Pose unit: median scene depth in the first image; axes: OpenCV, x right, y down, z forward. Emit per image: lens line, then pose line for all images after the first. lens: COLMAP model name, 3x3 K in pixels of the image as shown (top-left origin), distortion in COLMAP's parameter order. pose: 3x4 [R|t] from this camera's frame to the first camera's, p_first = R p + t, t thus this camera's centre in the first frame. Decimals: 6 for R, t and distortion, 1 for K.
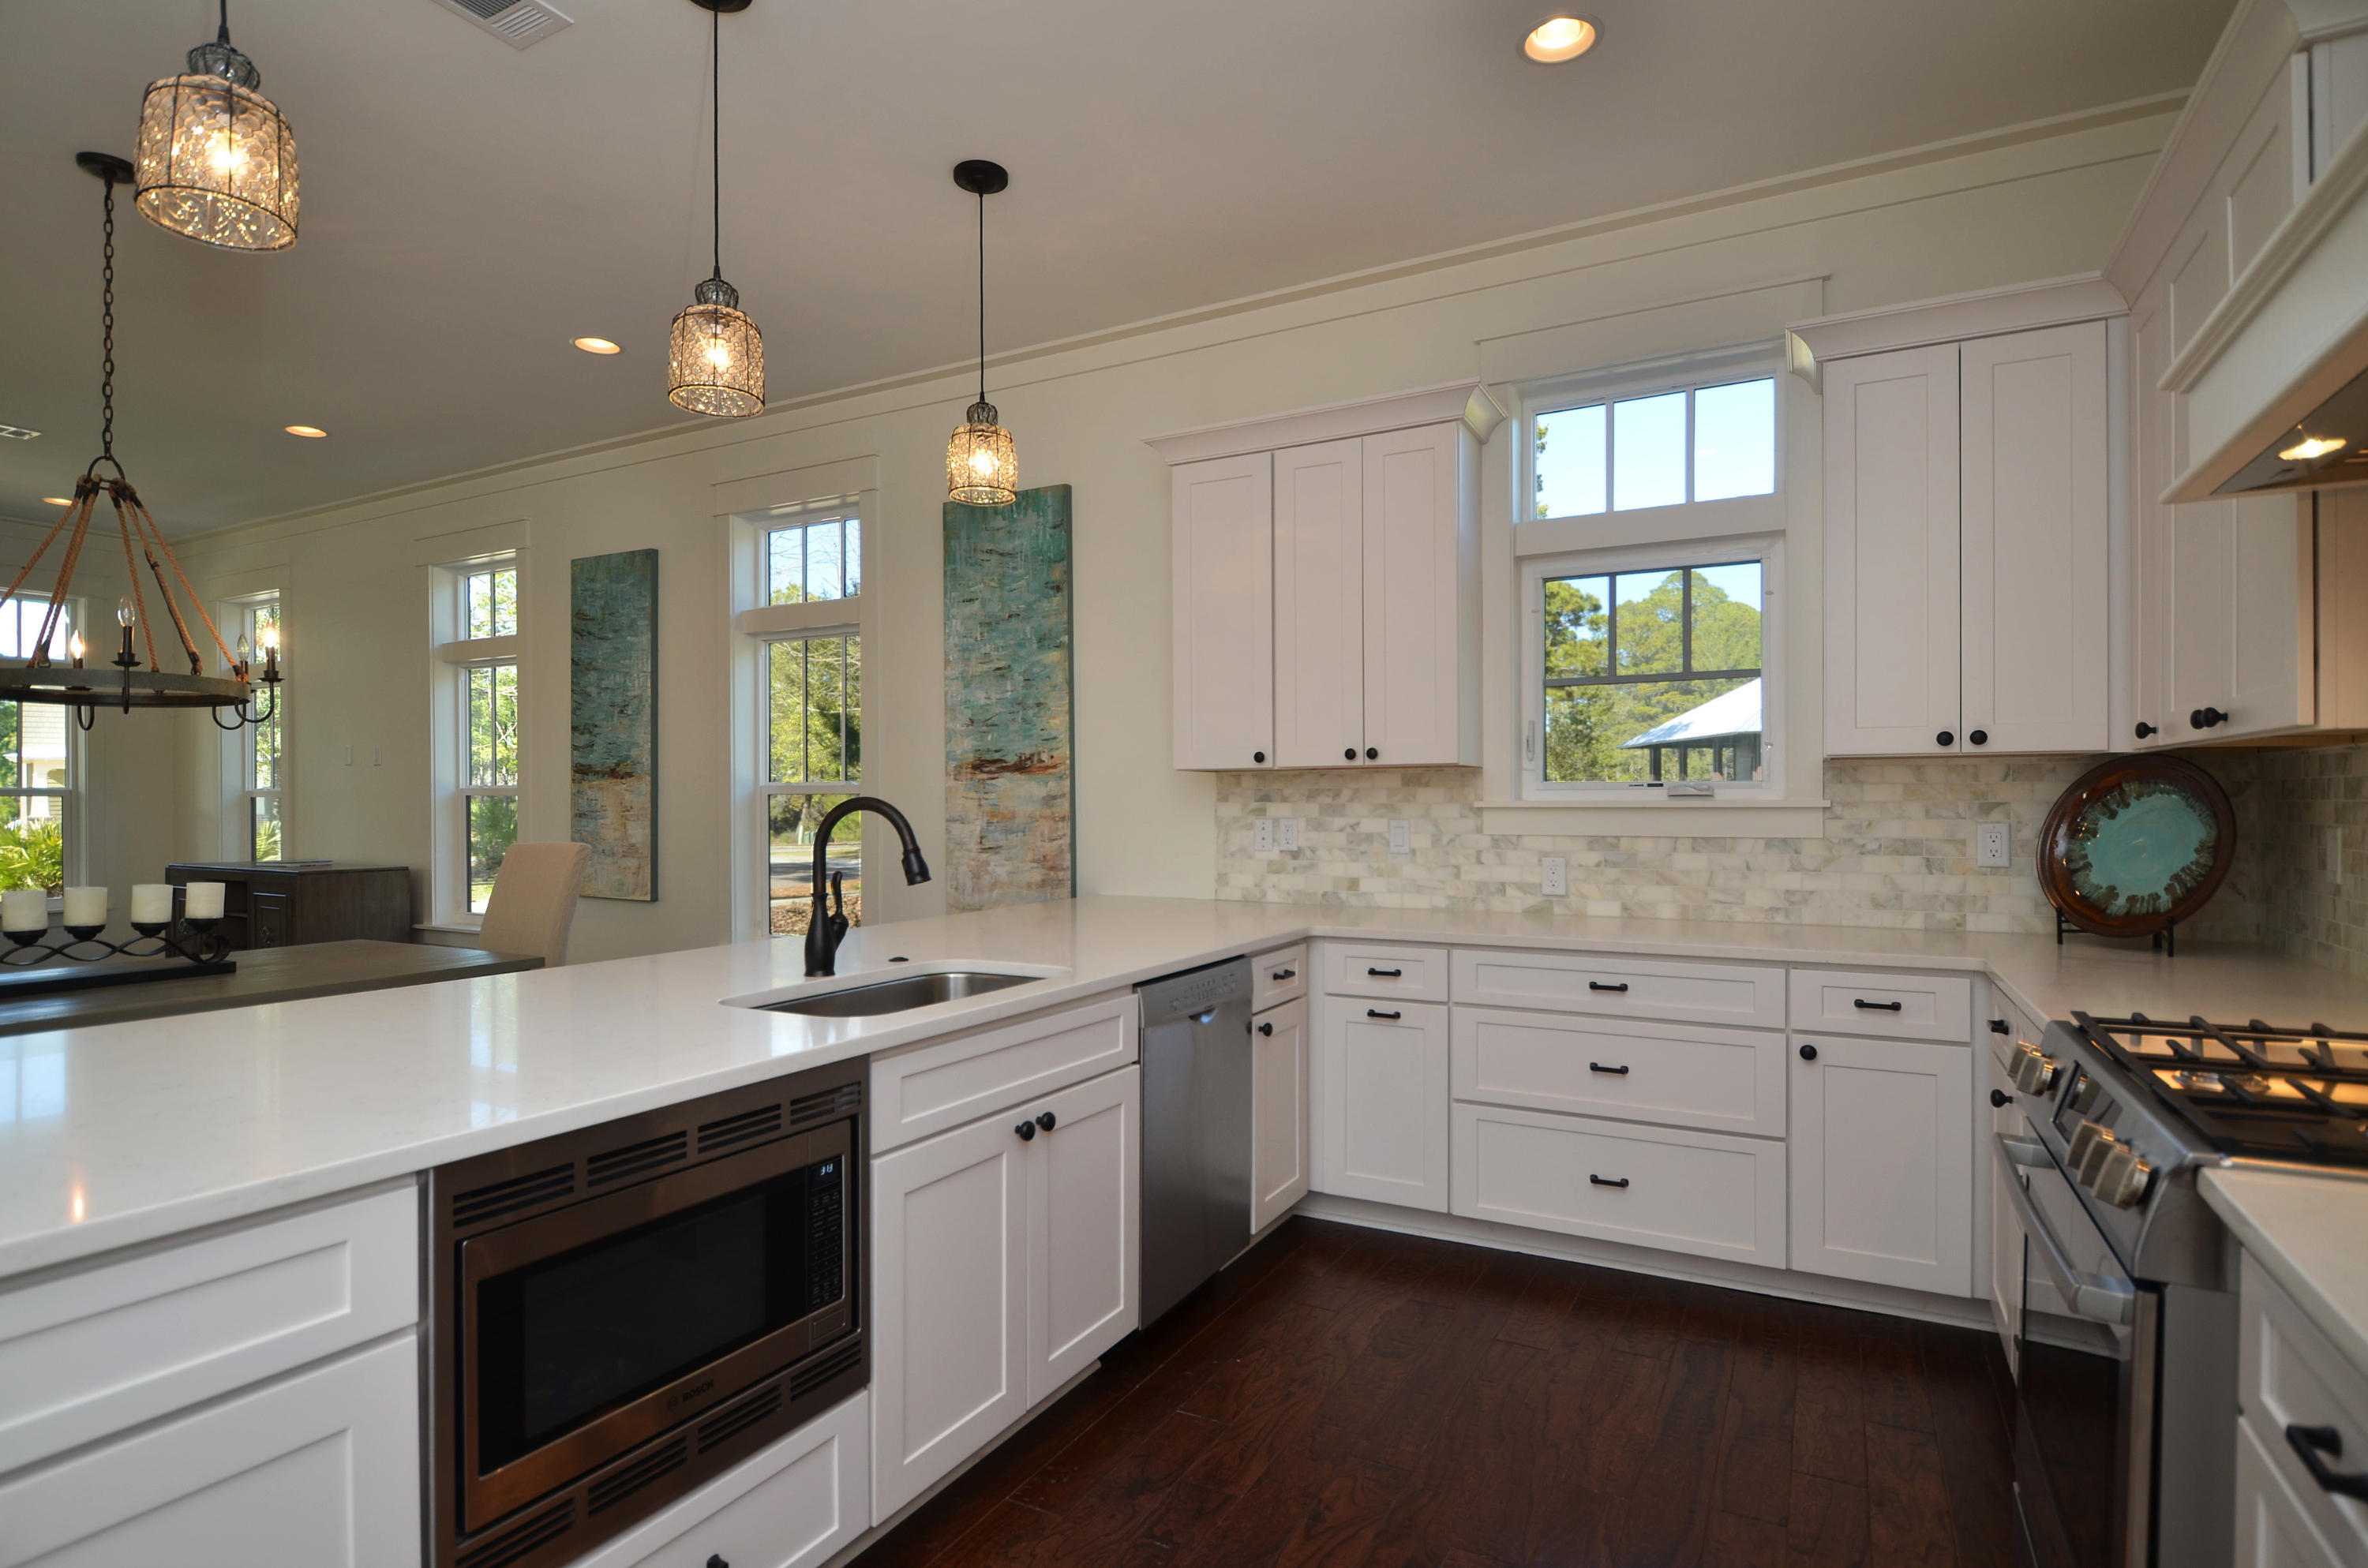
lens RADIAL K [[1193.7, 0, 1179.6], [0, 1193.7, 810.0], [0, 0, 1]] dist [0.008786, -0.014451]
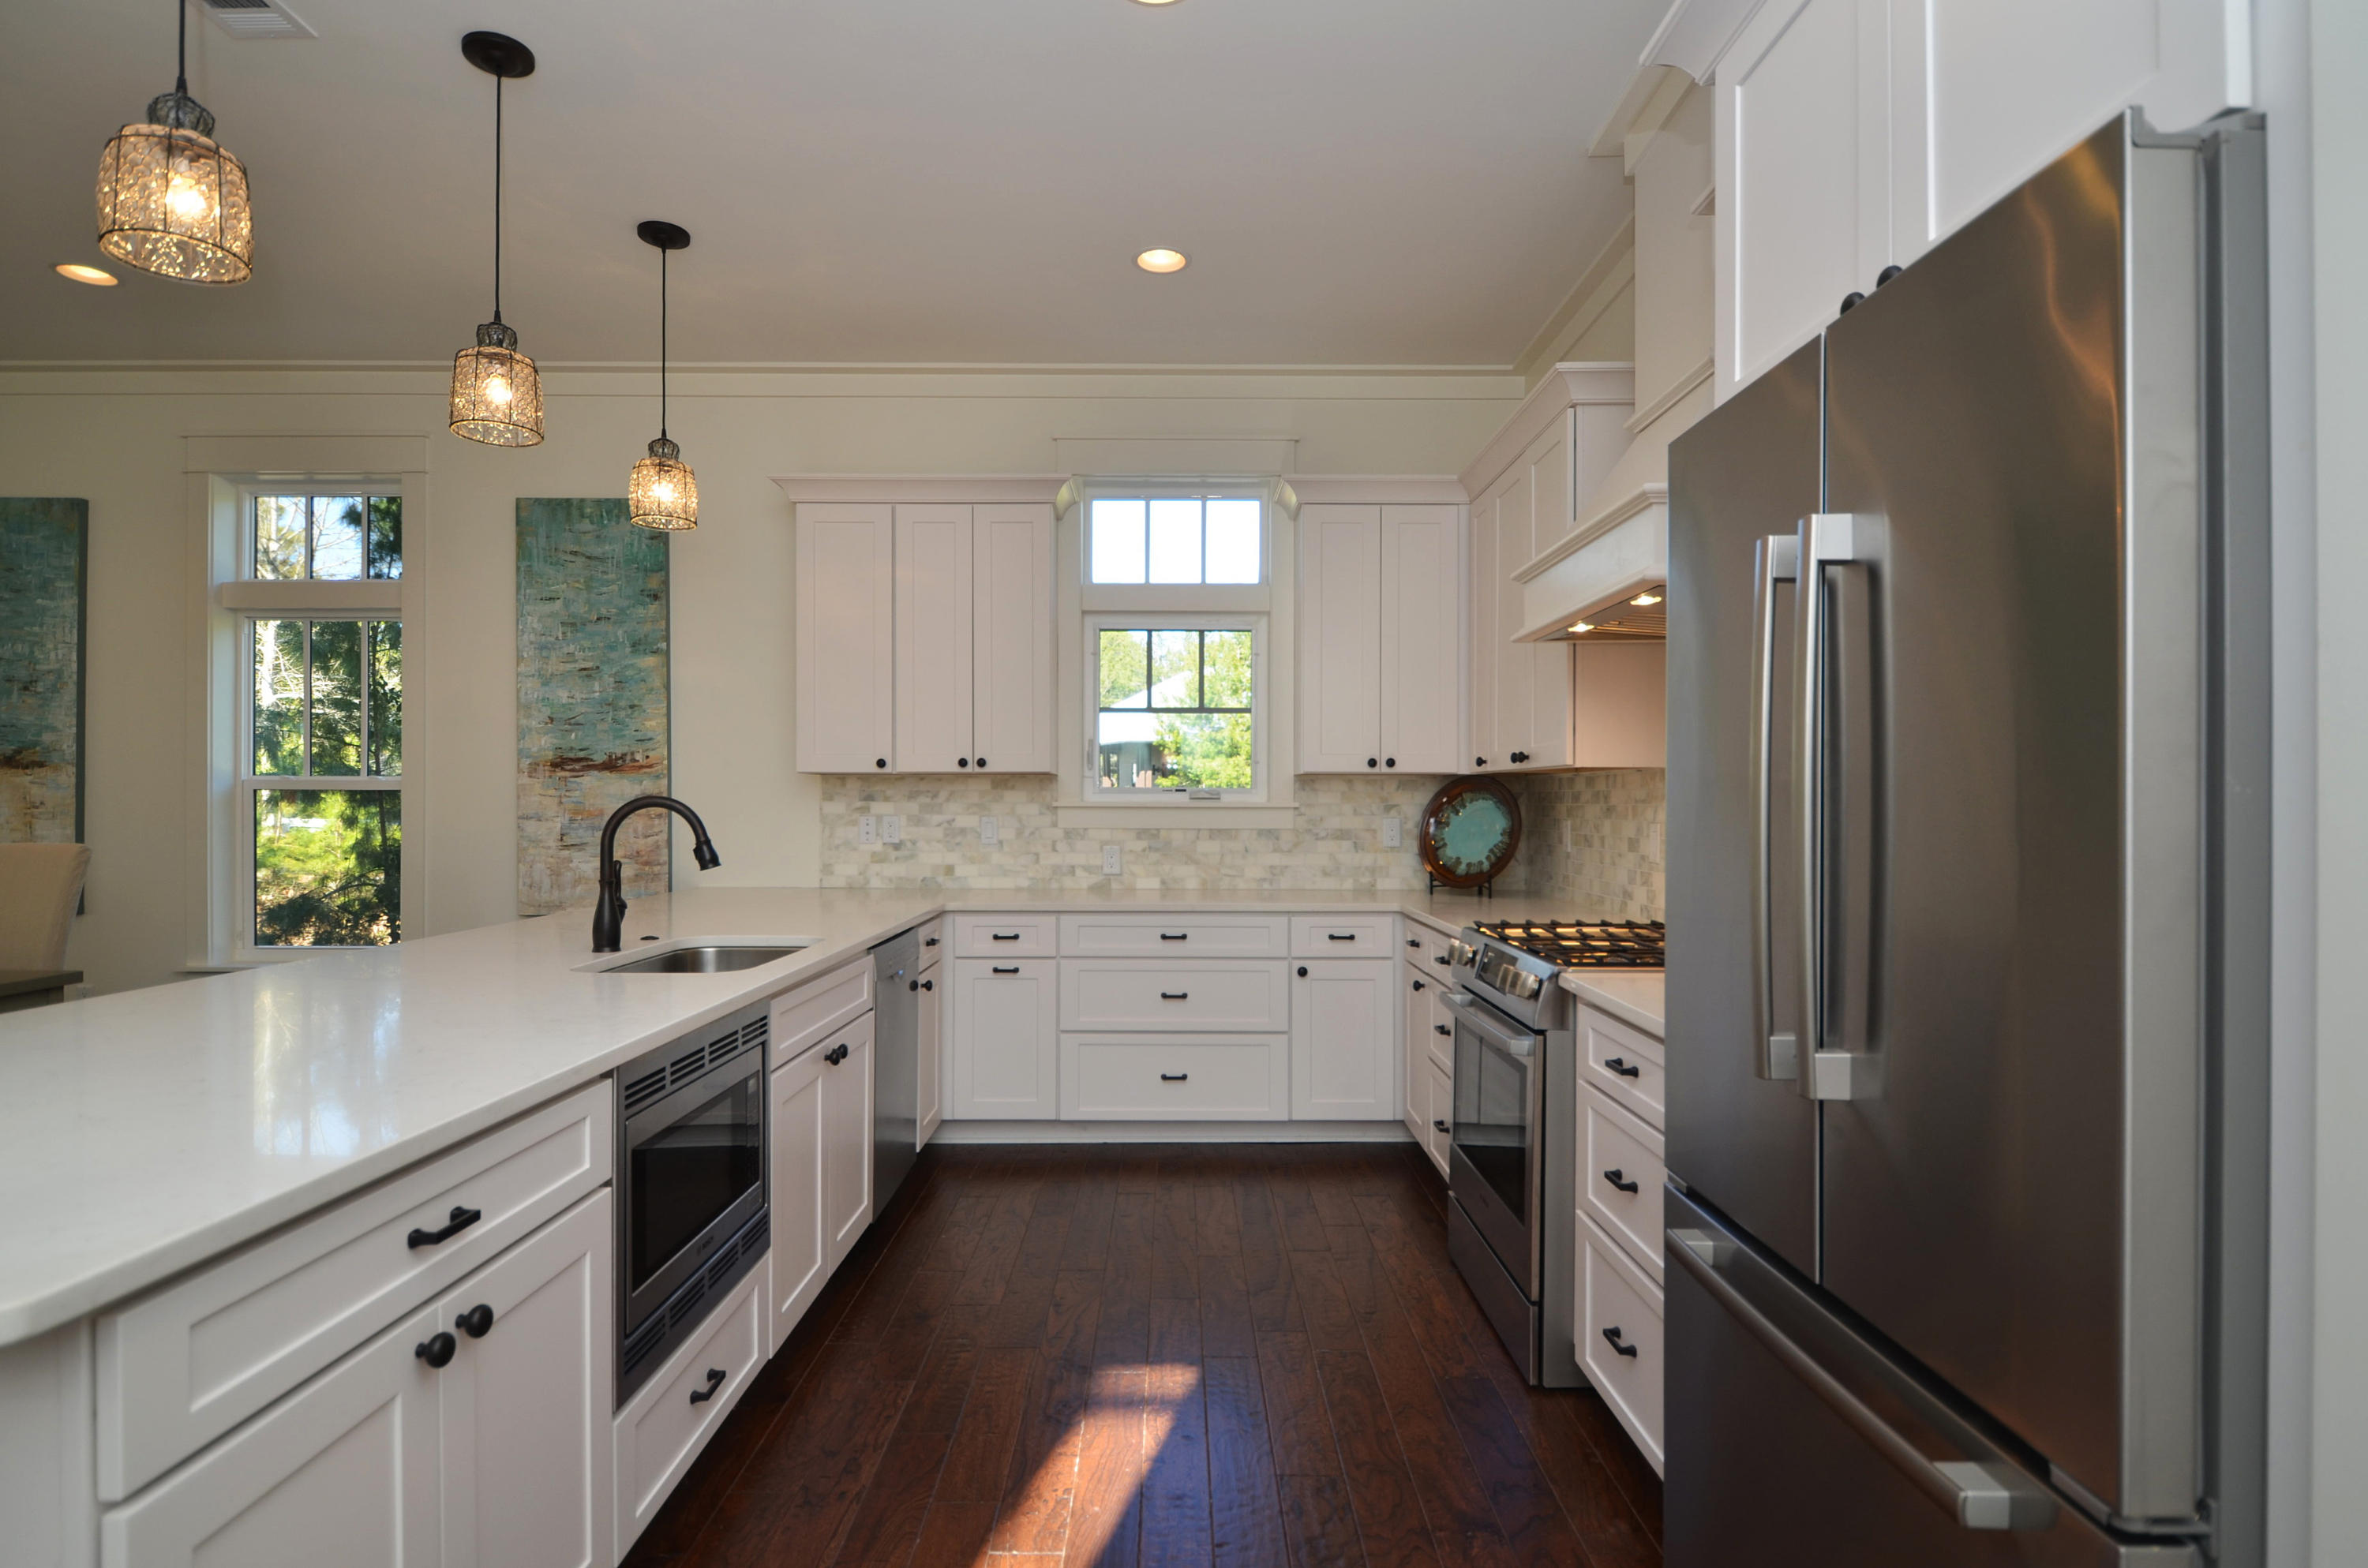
lens RADIAL K [[1219.6, 0, 1173.9], [0, 1219.6, 806.4], [0, 0, 1]] dist [0.006060, -0.013208]
pose [[0.875853, 0.003649, 0.482564, -0.266748], [-0.002482, 0.999992, -0.003058, 0.001231], [-0.482571, 0.001481, 0.875856, -0.195151]]
